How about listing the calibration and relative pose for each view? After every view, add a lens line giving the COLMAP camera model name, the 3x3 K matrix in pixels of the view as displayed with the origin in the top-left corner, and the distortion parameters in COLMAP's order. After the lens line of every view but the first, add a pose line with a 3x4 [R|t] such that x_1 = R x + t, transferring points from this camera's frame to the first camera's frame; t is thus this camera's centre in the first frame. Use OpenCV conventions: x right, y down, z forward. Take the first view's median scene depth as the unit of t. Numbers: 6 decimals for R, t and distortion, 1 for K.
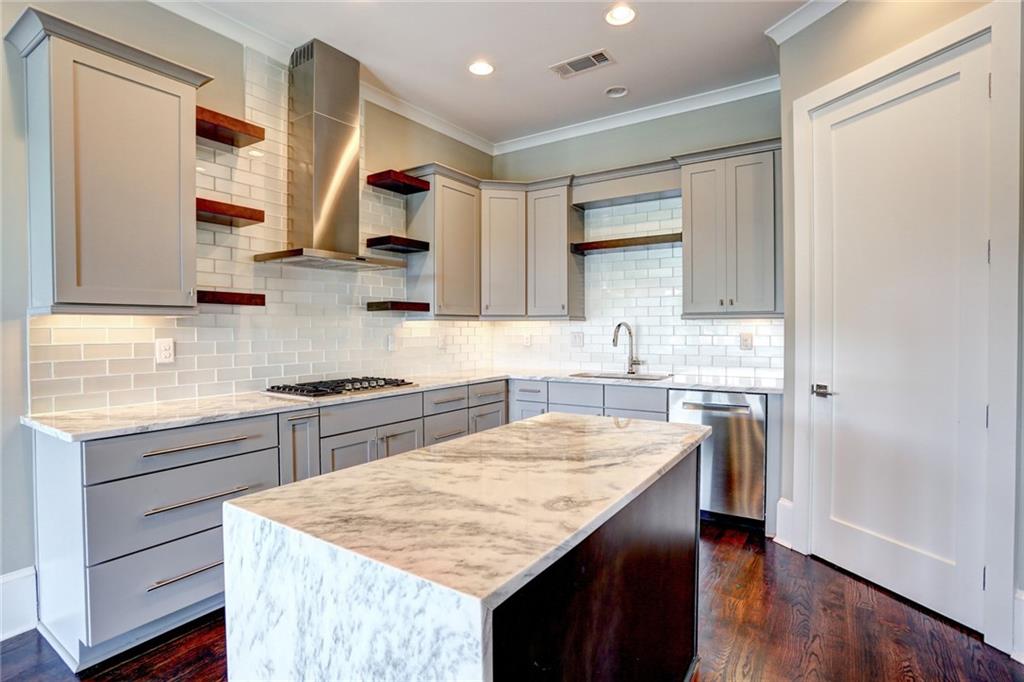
lens RADIAL K [[501.2, 0, 512.3], [0, 501.2, 333.6], [0, 0, 1]] dist [-0.072927, 0.032627]
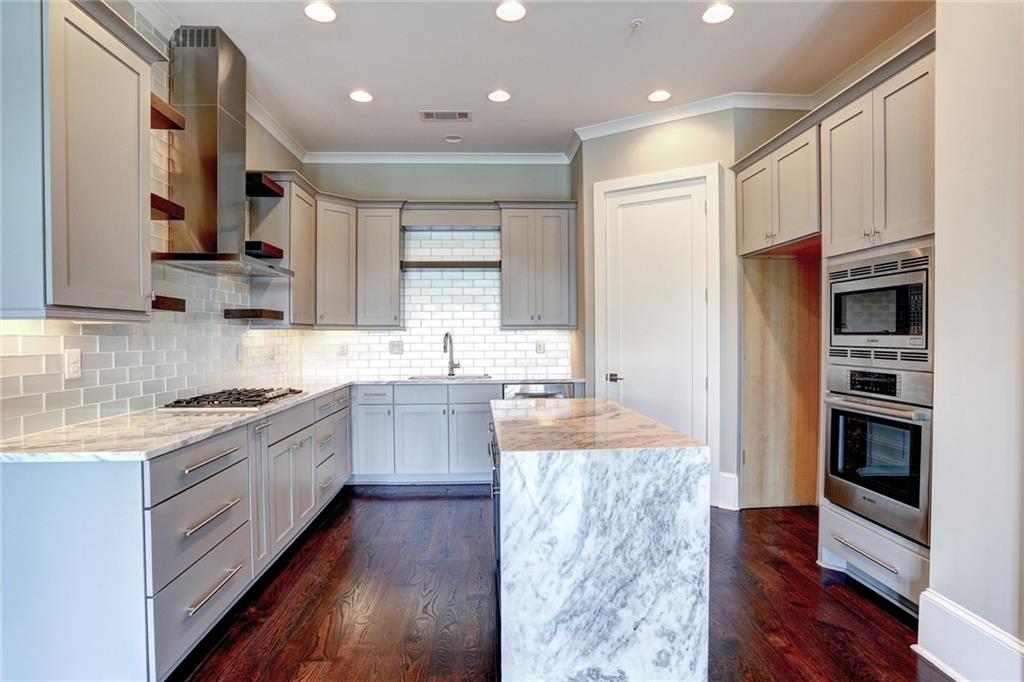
lens RADIAL K [[517.2, 0, 516.2], [0, 517.2, 340.2], [0, 0, 1]] dist [-0.074464, 0.026218]
pose [[0.802382, -0.004564, 0.596793, -0.468850], [0.008669, 0.999954, -0.004009, 0.004055], [-0.596748, 0.008391, 0.802385, -0.091496]]
